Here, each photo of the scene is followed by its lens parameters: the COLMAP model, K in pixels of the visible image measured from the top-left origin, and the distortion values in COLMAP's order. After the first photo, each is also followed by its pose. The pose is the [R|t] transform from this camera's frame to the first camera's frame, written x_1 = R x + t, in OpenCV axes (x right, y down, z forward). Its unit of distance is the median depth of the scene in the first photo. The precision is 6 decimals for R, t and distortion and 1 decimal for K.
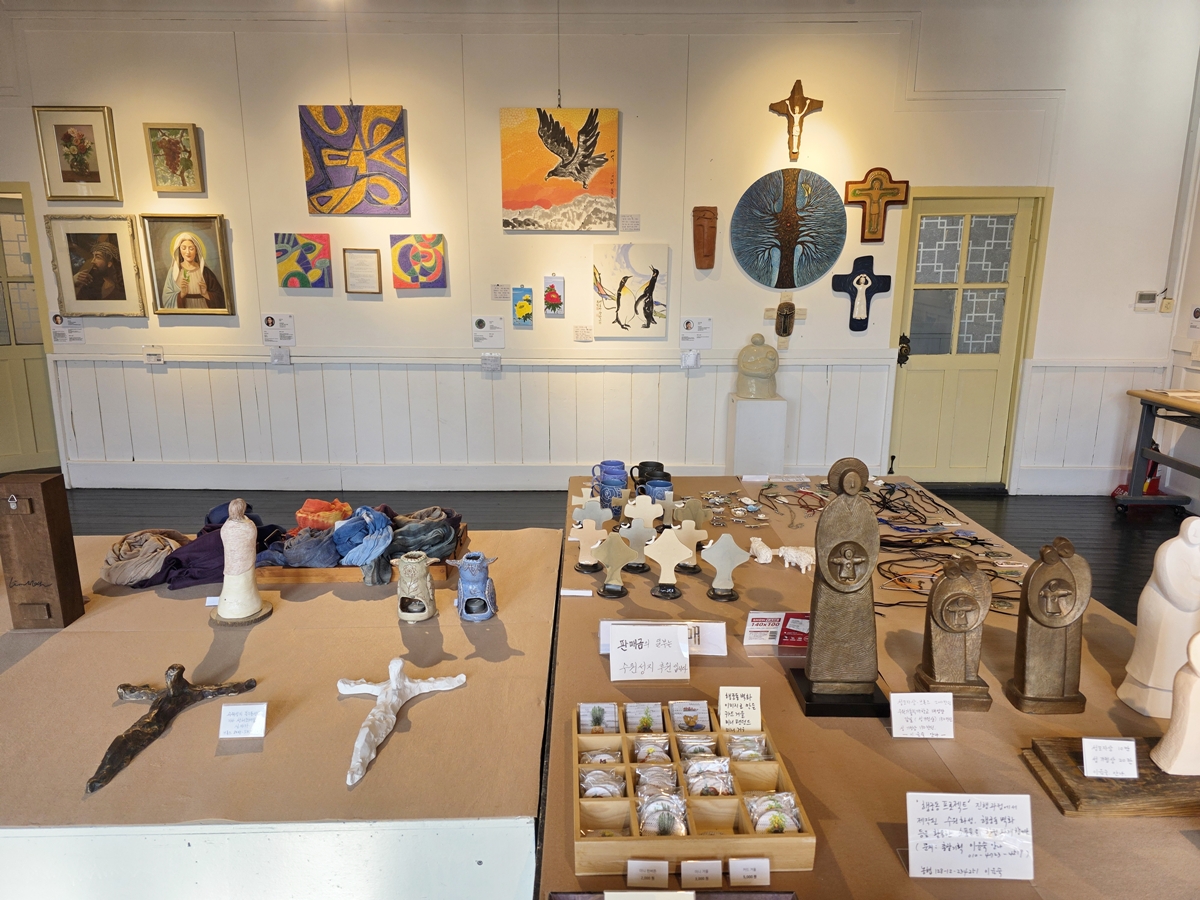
lens RADIAL K [[801.4, 0, 600.0], [0, 801.4, 440.7], [0, 0, 1]] dist [0.002261, 0.001370]
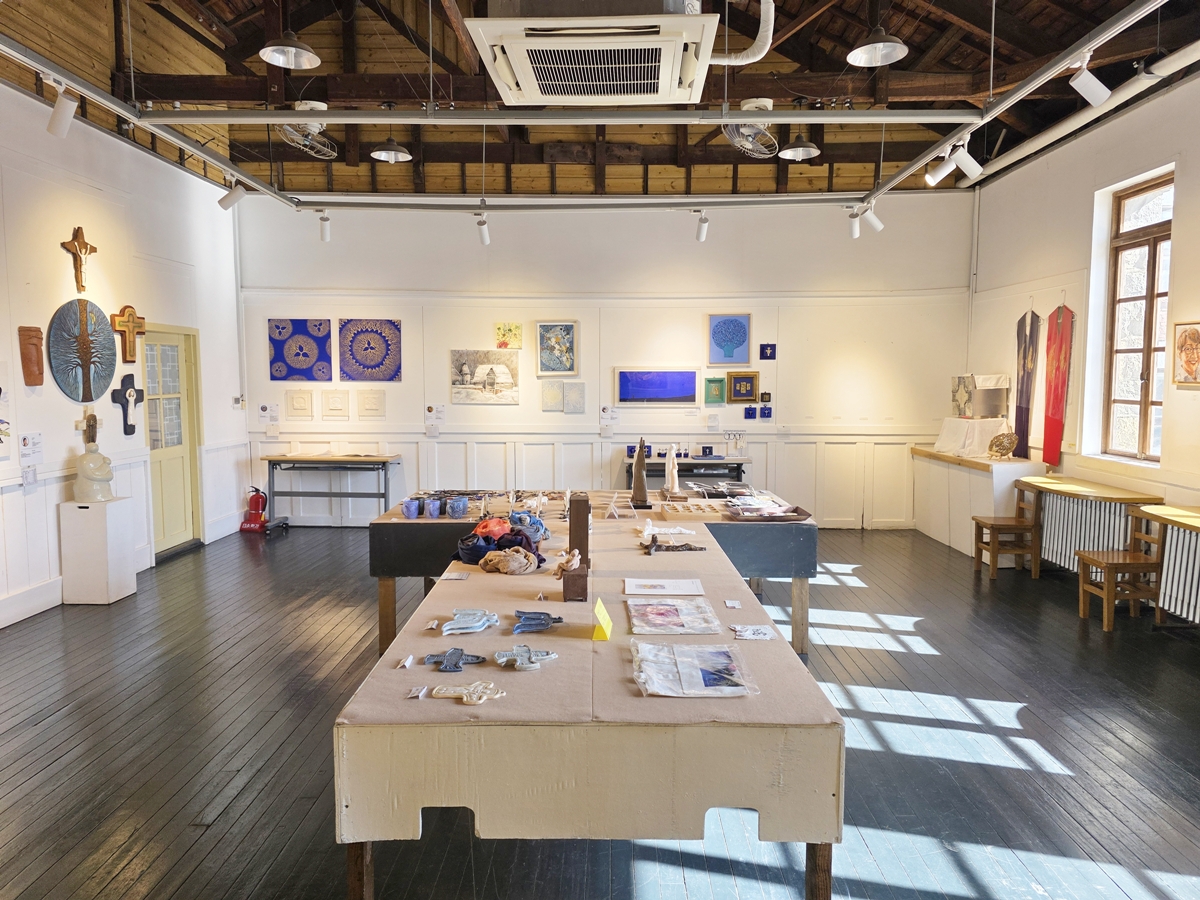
lens RADIAL K [[801.4, 0, 598.5], [0, 801.4, 451.8], [0, 0, 1]] dist [0.002261, 0.001370]
pose [[-0.004938, -0.094145, 0.995546, -0.908184], [0.227819, 0.969272, 0.092791, -0.064300], [-0.973691, 0.227262, 0.016662, 0.303308]]
